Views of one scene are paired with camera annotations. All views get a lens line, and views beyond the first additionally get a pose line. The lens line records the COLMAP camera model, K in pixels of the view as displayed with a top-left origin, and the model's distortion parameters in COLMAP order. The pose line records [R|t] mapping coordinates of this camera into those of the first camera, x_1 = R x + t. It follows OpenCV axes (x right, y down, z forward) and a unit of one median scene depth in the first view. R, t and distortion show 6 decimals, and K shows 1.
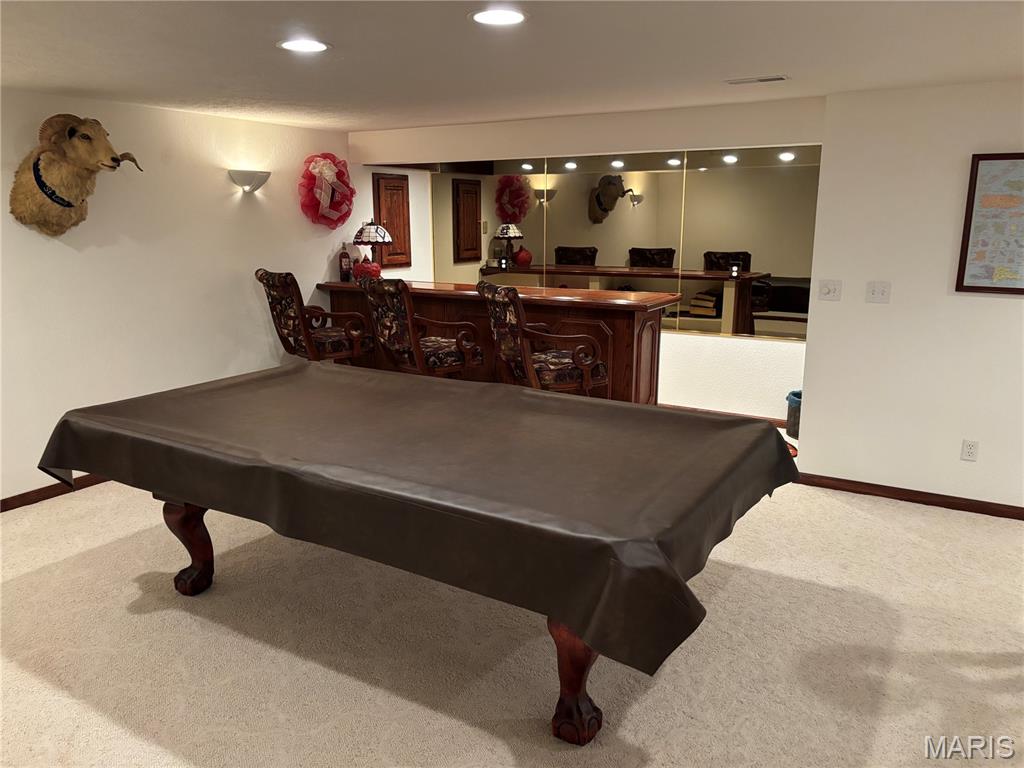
lens RADIAL K [[810.9, 0, 512.0], [0, 810.9, 384.0], [0, 0, 1]] dist [-0.005293, -0.001077]
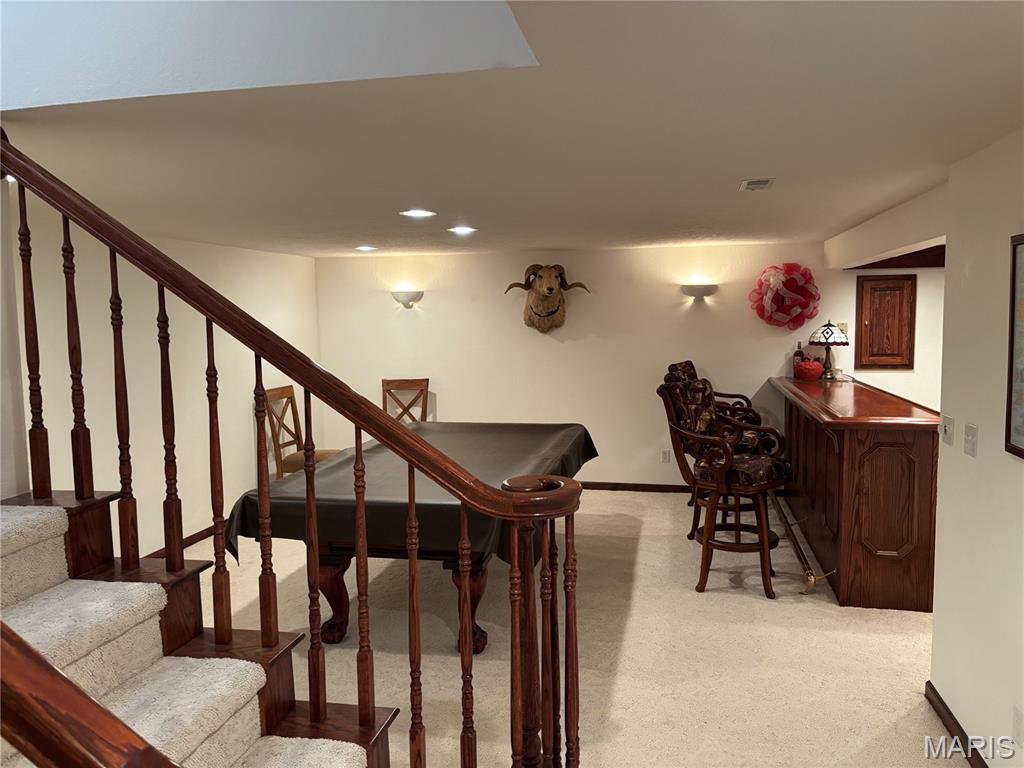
lens RADIAL K [[778.7, 0, 510.9], [0, 778.7, 380.9], [0, 0, 1]] dist [0.088520, -0.120211]
pose [[0.331957, 0.079852, -0.939909, 0.729602], [-0.177277, 0.983937, 0.020982, -0.085080], [0.926487, 0.159659, 0.340781, 0.320556]]
